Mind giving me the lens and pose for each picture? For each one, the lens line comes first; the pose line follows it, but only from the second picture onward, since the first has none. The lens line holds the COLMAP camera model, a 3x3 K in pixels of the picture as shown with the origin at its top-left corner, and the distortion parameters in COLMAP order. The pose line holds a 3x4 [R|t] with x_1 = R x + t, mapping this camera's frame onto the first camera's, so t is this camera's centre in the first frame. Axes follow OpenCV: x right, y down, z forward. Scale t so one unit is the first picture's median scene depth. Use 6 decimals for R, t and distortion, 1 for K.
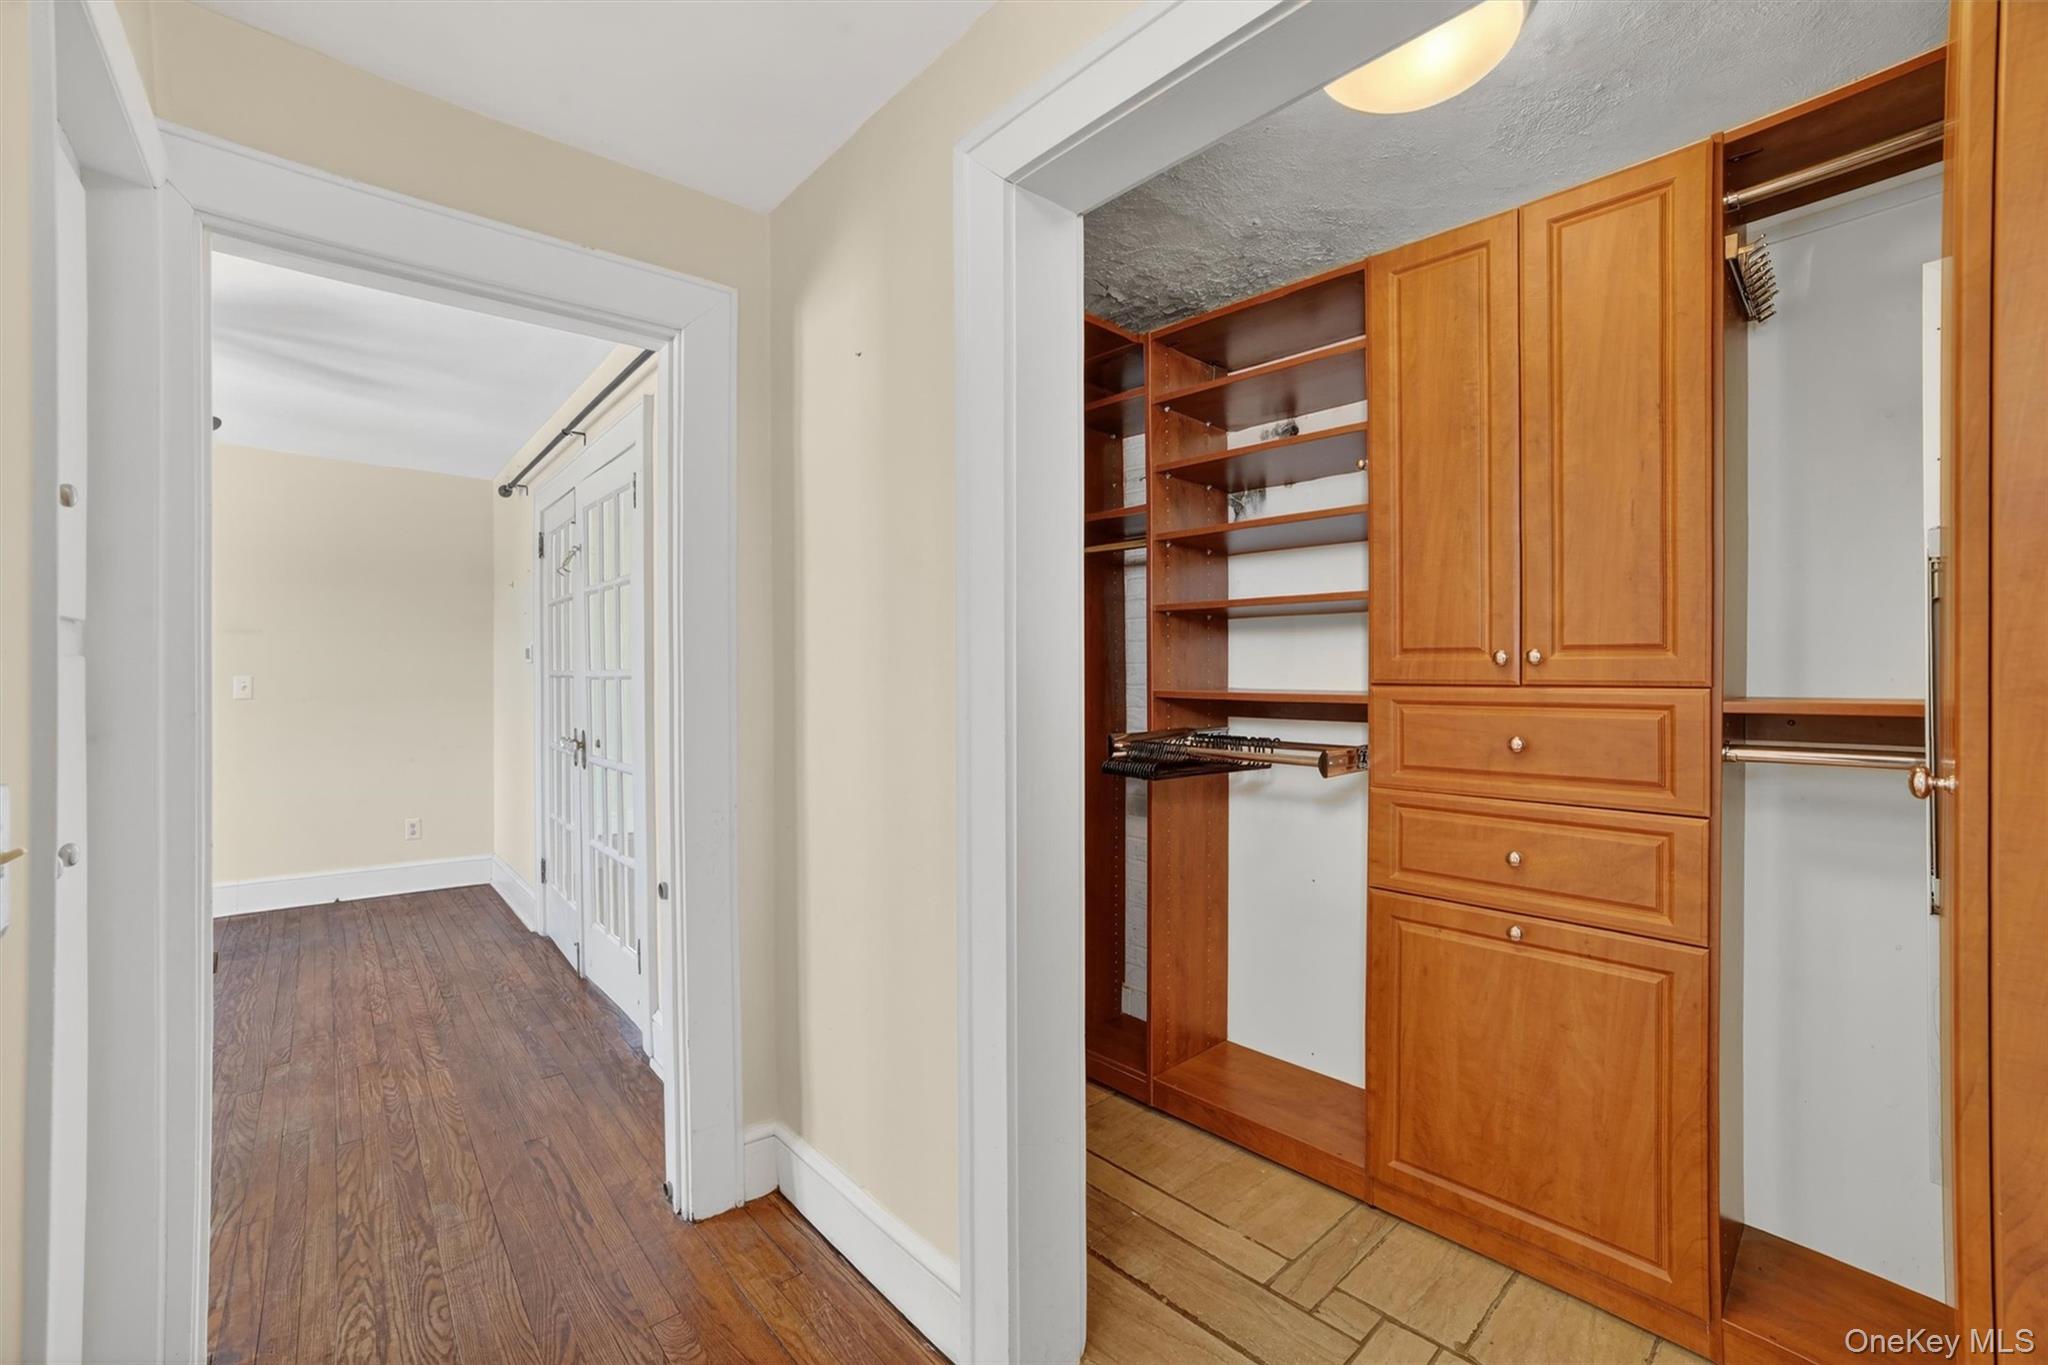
lens RADIAL K [[821.2, 0, 1025.4], [0, 821.2, 674.1], [0, 0, 1]] dist [-0.030281, 0.000183]
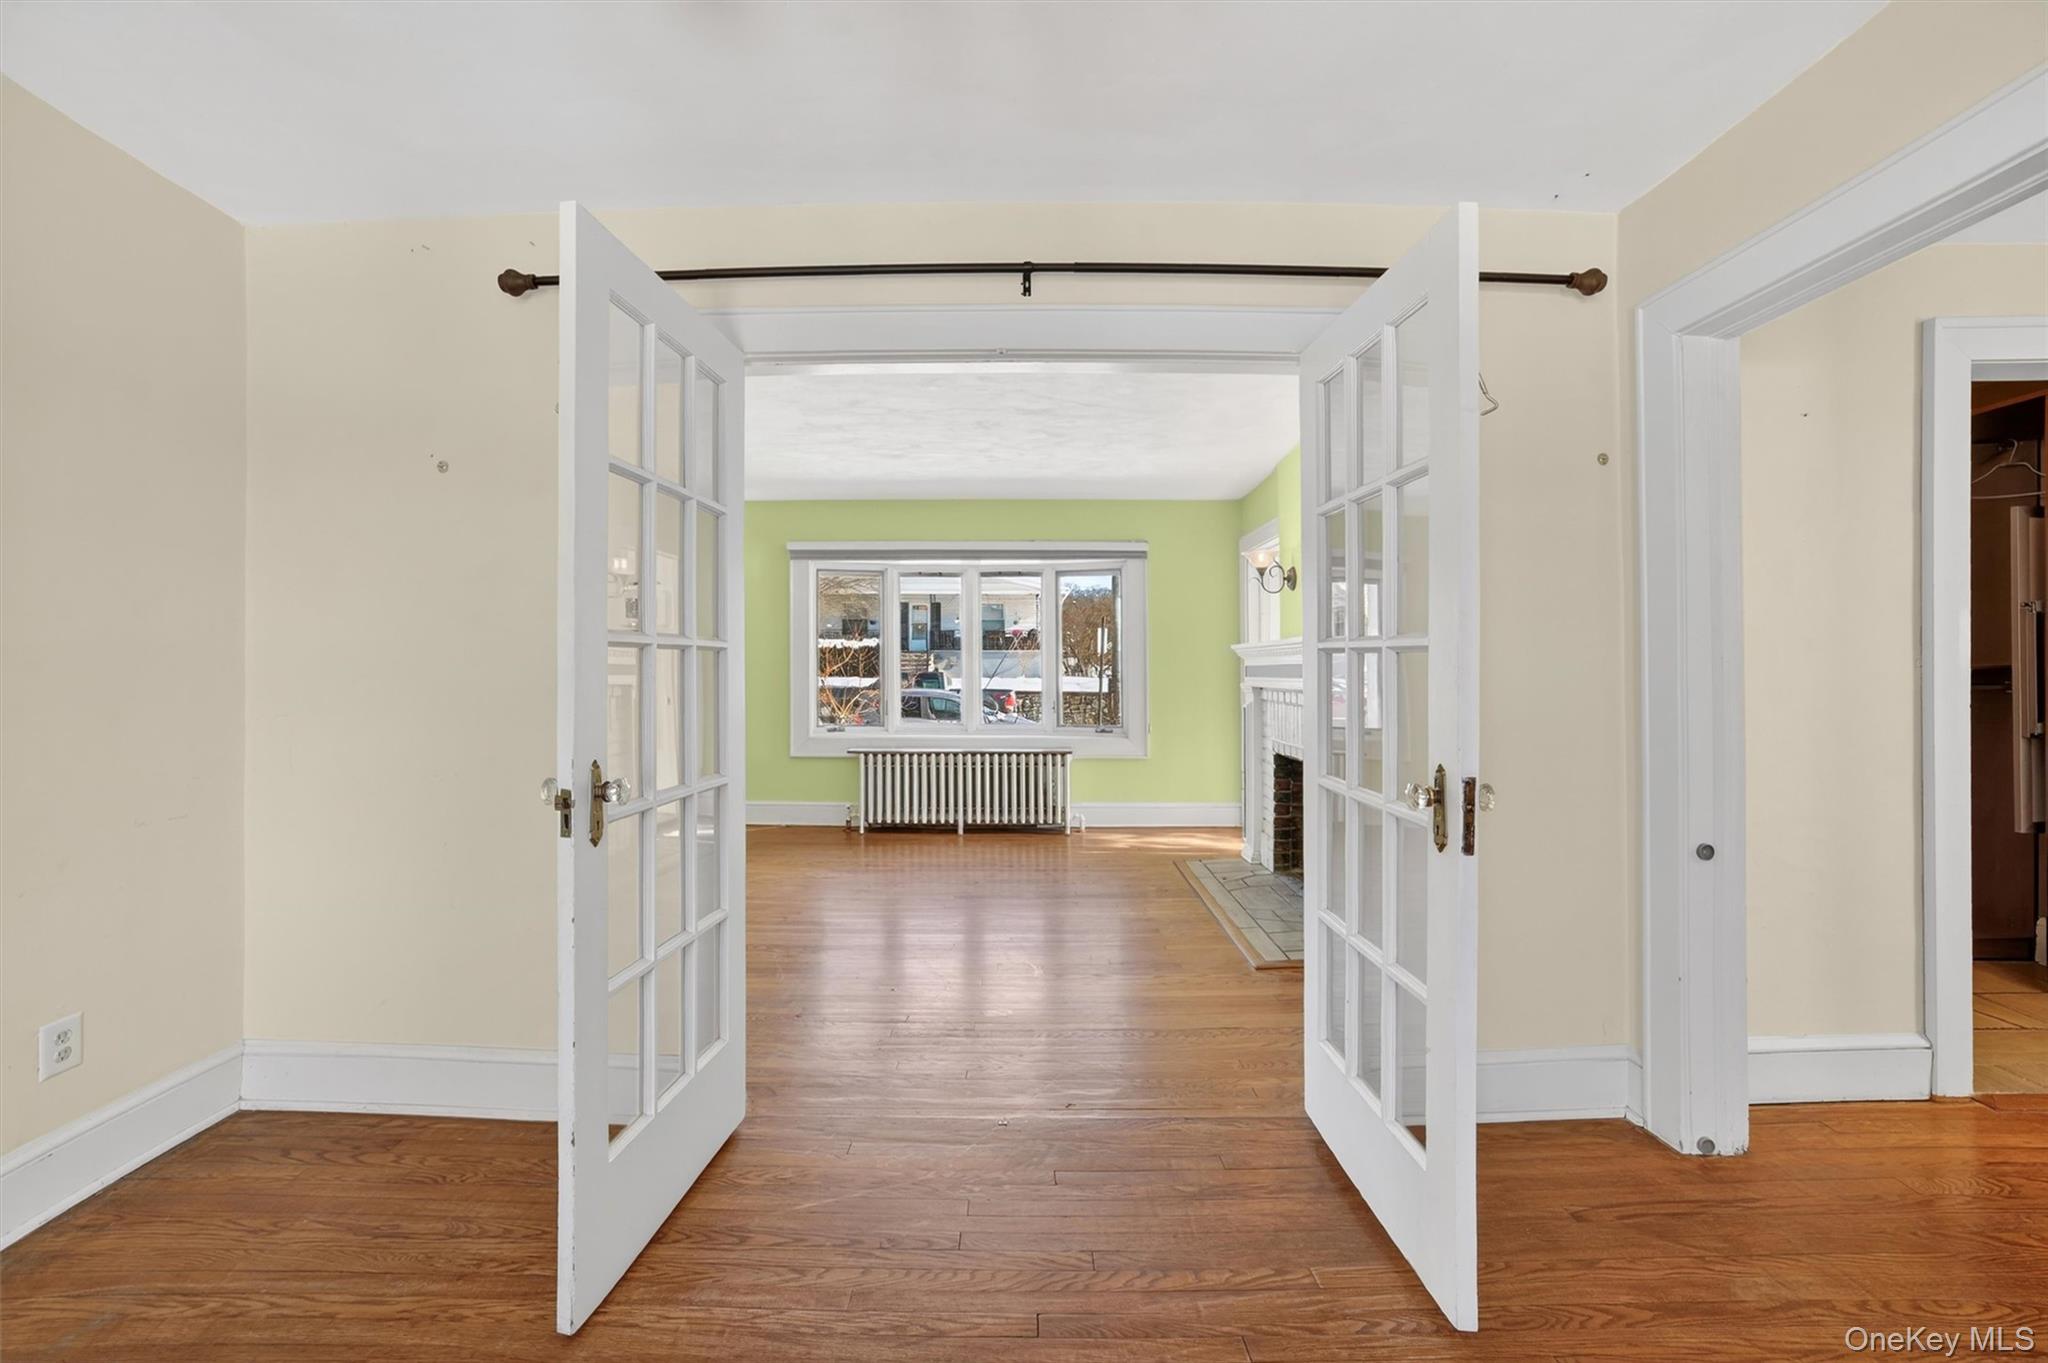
lens RADIAL K [[821.2, 0, 1025.4], [0, 821.2, 673.1], [0, 0, 1]] dist [-0.030281, 0.000183]
pose [[0.649239, 0.003546, 0.760576, -1.291165], [0.007389, 0.999913, -0.010970, 0.051561], [-0.760549, 0.012742, 0.649156, 0.750975]]
